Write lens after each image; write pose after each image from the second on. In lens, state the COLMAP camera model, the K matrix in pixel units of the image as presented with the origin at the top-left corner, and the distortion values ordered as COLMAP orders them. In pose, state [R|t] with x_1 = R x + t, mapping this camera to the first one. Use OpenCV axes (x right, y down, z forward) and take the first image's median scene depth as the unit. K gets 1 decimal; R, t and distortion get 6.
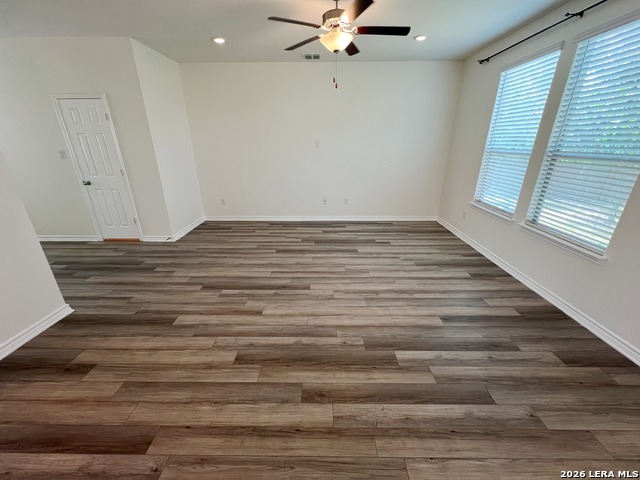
lens RADIAL K [[255.9, 0, 319.7], [0, 255.9, 239.4], [0, 0, 1]] dist [-0.001445, 0.000281]
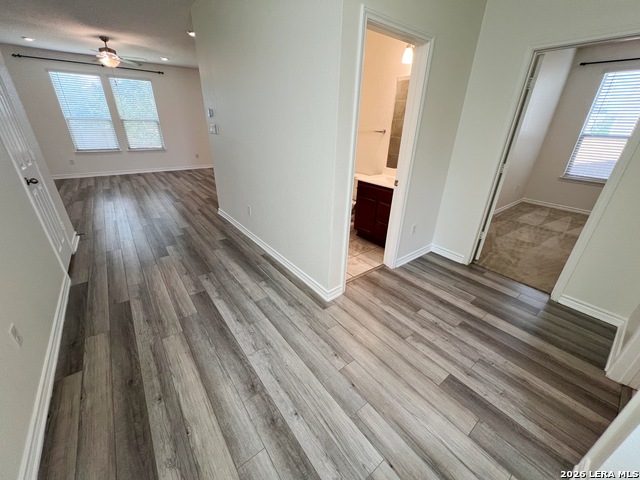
lens RADIAL K [[255.9, 0, 319.7], [0, 255.9, 239.4], [0, 0, 1]] dist [-0.001445, 0.000281]
pose [[-0.622294, -0.338631, 0.705747, -2.168674], [0.258011, 0.762474, 0.593350, -0.363885], [-0.739040, 0.551329, -0.387112, 1.006574]]
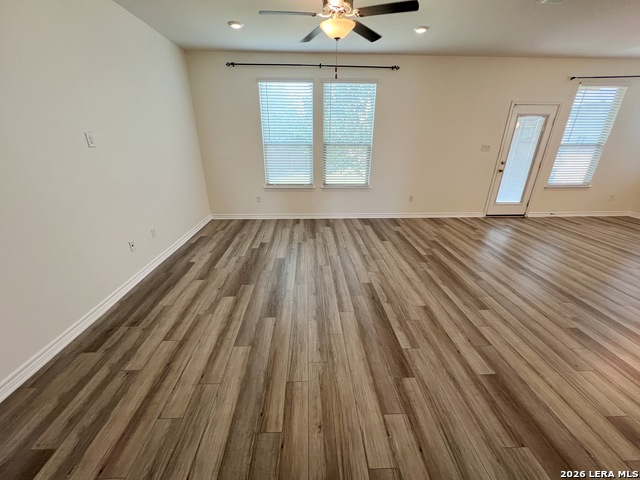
lens RADIAL K [[255.9, 0, 319.7], [0, 255.9, 239.4], [0, 0, 1]] dist [-0.001445, 0.000281]
pose [[-0.056275, -0.368022, 0.928113, -0.818223], [0.354058, 0.861817, 0.363201, -0.356411], [-0.933529, 0.349045, 0.081802, 0.948261]]
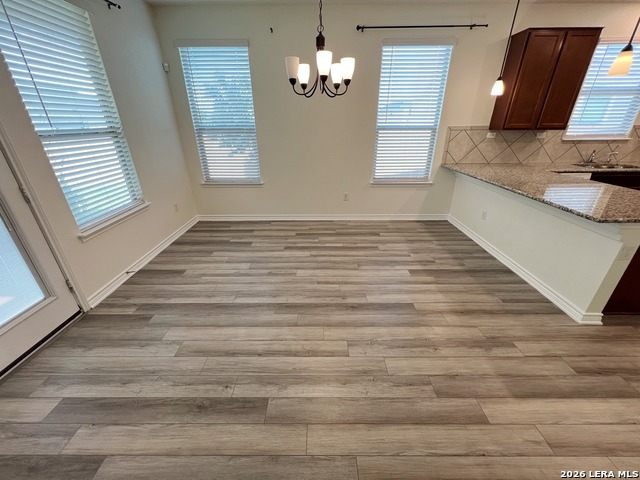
lens RADIAL K [[255.9, 0, 319.7], [0, 255.9, 239.4], [0, 0, 1]] dist [-0.001445, 0.000281]
pose [[-0.999961, 0.006714, -0.005798, 0.093809], [0.000524, 0.697198, 0.716878, -0.030043], [0.008856, 0.716847, -0.697175, 0.113653]]
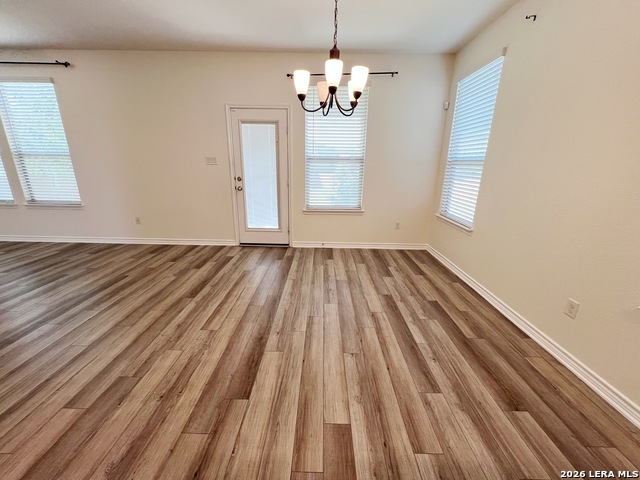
lens RADIAL K [[255.9, 0, 319.7], [0, 255.9, 239.4], [0, 0, 1]] dist [-0.001445, 0.000281]
pose [[0.002147, -0.283378, 0.959006, -0.550941], [0.343839, 0.900745, 0.265393, 0.275253], [-0.939026, 0.329174, 0.099370, -0.536979]]
